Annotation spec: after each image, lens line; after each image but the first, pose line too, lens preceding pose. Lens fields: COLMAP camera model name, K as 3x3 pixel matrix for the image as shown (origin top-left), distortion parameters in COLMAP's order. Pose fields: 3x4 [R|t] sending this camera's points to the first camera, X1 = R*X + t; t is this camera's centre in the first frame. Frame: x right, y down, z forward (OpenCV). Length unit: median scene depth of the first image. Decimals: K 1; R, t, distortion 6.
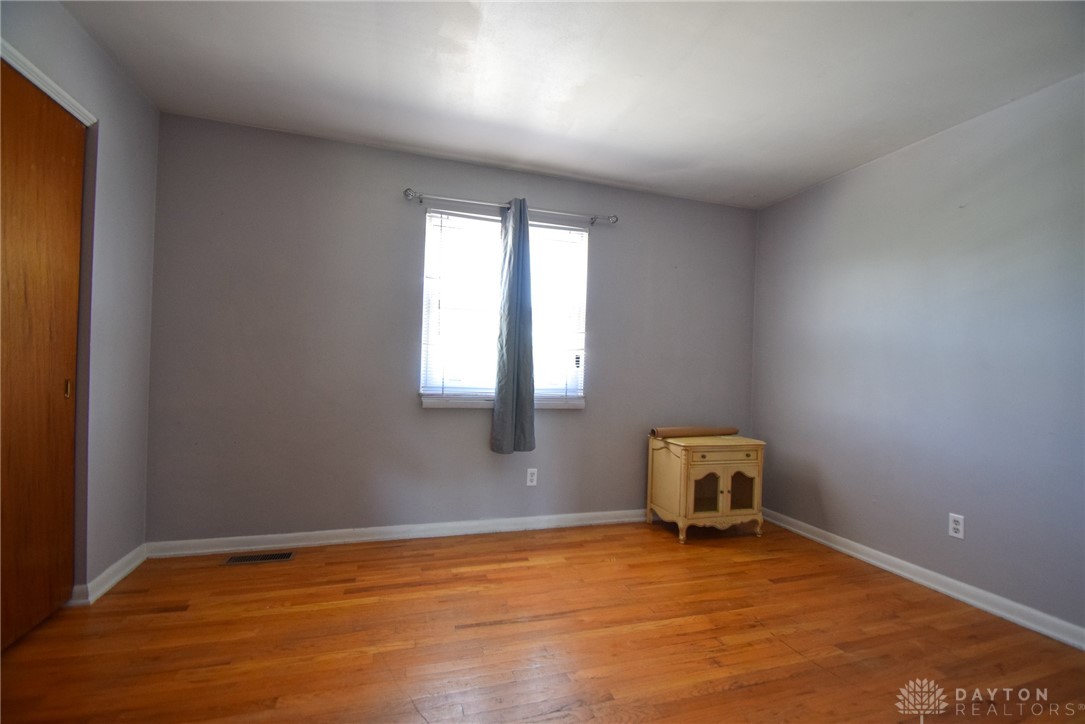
lens RADIAL K [[477.2, 0, 547.5], [0, 477.2, 373.6], [0, 0, 1]] dist [0.003004, -0.015117]
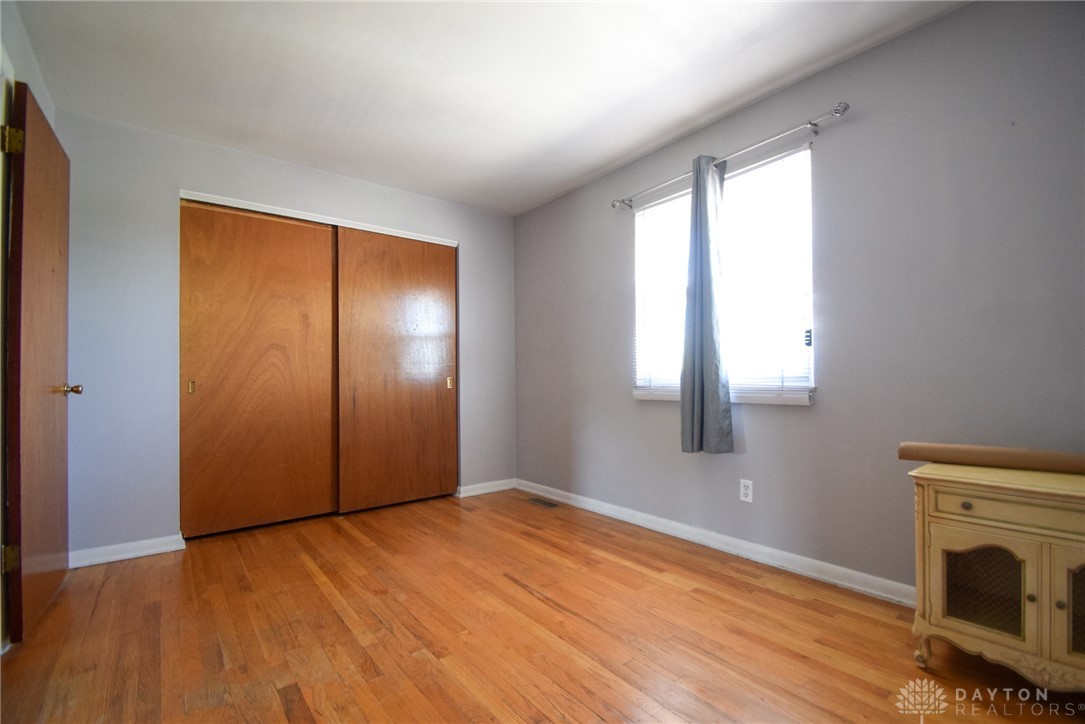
lens RADIAL K [[477.2, 0, 547.5], [0, 477.2, 373.6], [0, 0, 1]] dist [0.003004, -0.015117]
pose [[0.339798, -0.047209, -0.939313, 0.650851], [0.016799, 0.998885, -0.044126, 0.057365], [0.940348, -0.000786, 0.340212, 0.458552]]
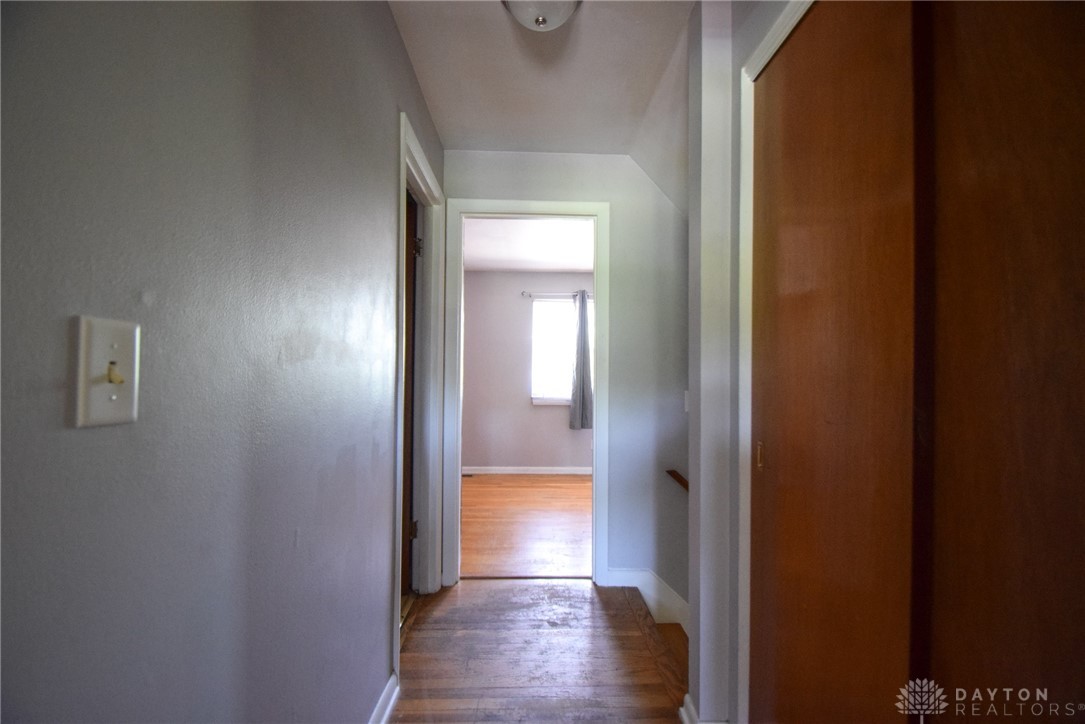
lens RADIAL K [[477.2, 0, 547.5], [0, 477.2, 373.6], [0, 0, 1]] dist [0.003004, -0.015117]
pose [[0.958781, -0.026134, -0.282943, 0.330404], [0.020355, 0.999520, -0.023345, -0.007466], [0.283417, 0.016624, 0.958853, -0.798465]]
